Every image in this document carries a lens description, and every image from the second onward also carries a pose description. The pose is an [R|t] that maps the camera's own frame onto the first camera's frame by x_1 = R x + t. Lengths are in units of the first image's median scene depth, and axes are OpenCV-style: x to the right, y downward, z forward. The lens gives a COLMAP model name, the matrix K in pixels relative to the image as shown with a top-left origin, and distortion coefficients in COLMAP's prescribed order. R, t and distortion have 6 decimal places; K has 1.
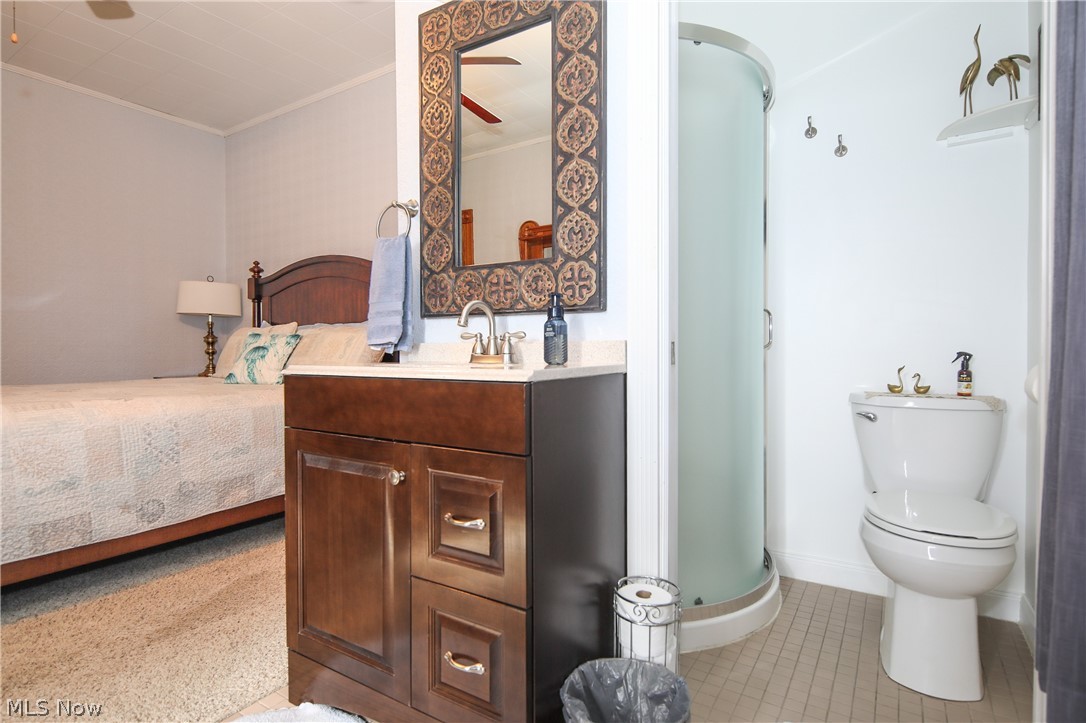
lens RADIAL K [[548.4, 0, 542.2], [0, 548.4, 362.5], [0, 0, 1]] dist [0.002378, -0.003421]
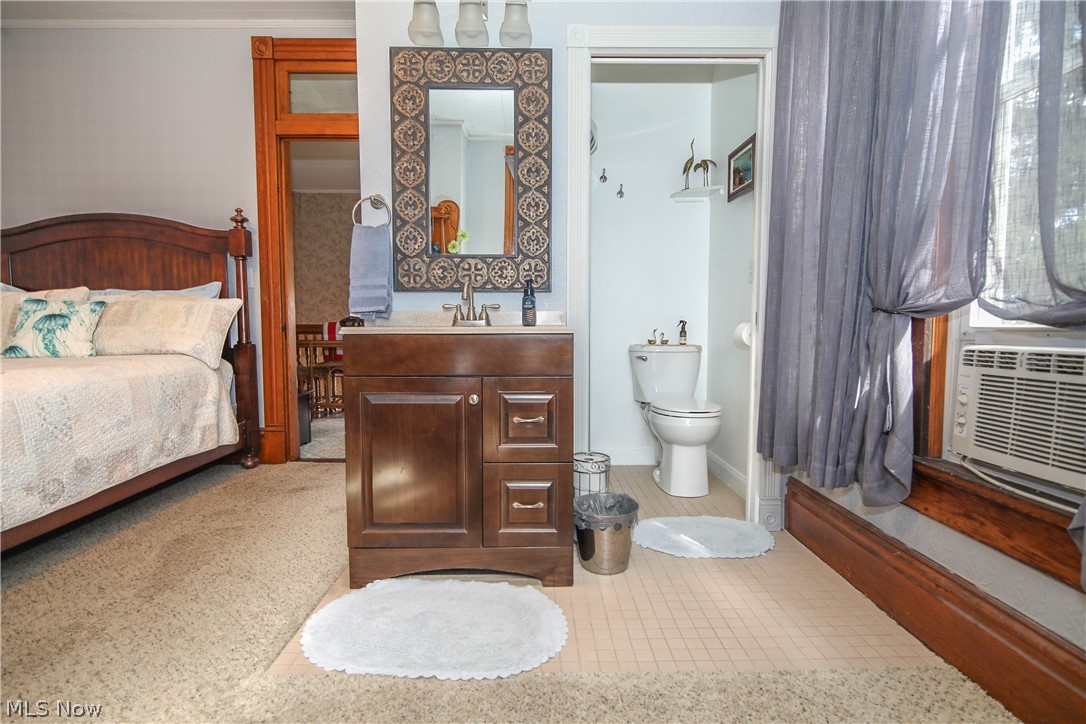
lens RADIAL K [[548.4, 0, 520.1], [0, 548.4, 367.7], [0, 0, 1]] dist [0.002378, -0.003421]
pose [[0.840282, -0.042612, 0.540472, -0.688957], [0.012311, 0.998149, 0.059556, 0.023242], [-0.542010, -0.043390, 0.839251, -0.238036]]
